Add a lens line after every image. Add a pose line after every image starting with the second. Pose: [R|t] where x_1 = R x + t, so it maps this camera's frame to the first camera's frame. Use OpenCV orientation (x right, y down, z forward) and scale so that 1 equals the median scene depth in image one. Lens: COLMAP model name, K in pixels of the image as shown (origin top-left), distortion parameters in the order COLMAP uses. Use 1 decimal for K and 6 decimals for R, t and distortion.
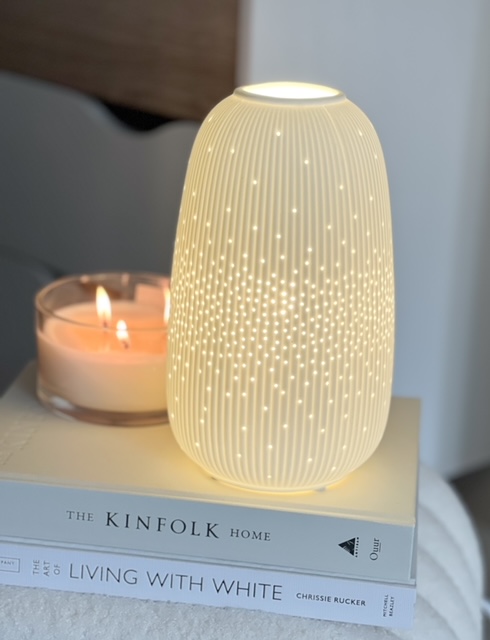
lens RADIAL K [[1450.3, 0, 246.7], [0, 1450.3, 323.6], [0, 0, 1]] dist [0.280090, 0.000000]
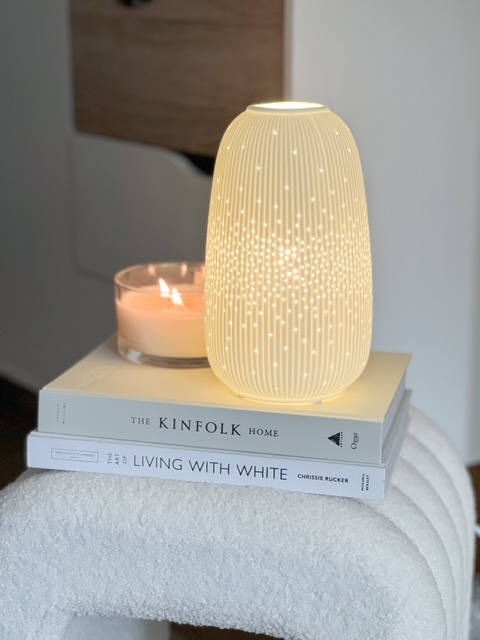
lens RADIAL K [[1437.1, 0, 244.7], [0, 1437.1, 340.7], [0, 0, 1]] dist [0.251595, 0.000000]
pose [[0.995337, -0.012850, -0.095595, 0.114661], [0.006420, 0.997715, -0.067260, 0.150537], [0.096240, 0.066333, 0.993145, -0.339022]]
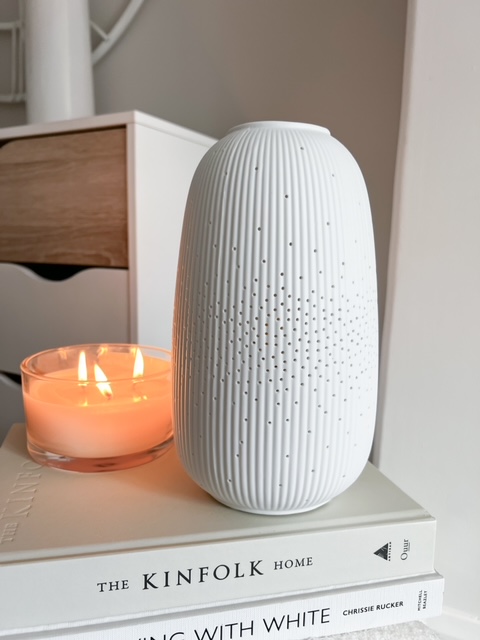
lens RADIAL K [[494.5, 0, 240.3], [0, 494.5, 329.0], [0, 0, 1]] dist [0.006135, -0.008260]
pose [[0.931947, -0.082732, 0.353030, -0.137590], [0.126705, 0.986548, -0.103287, 0.017775], [-0.339736, 0.140989, 0.929893, 0.680454]]
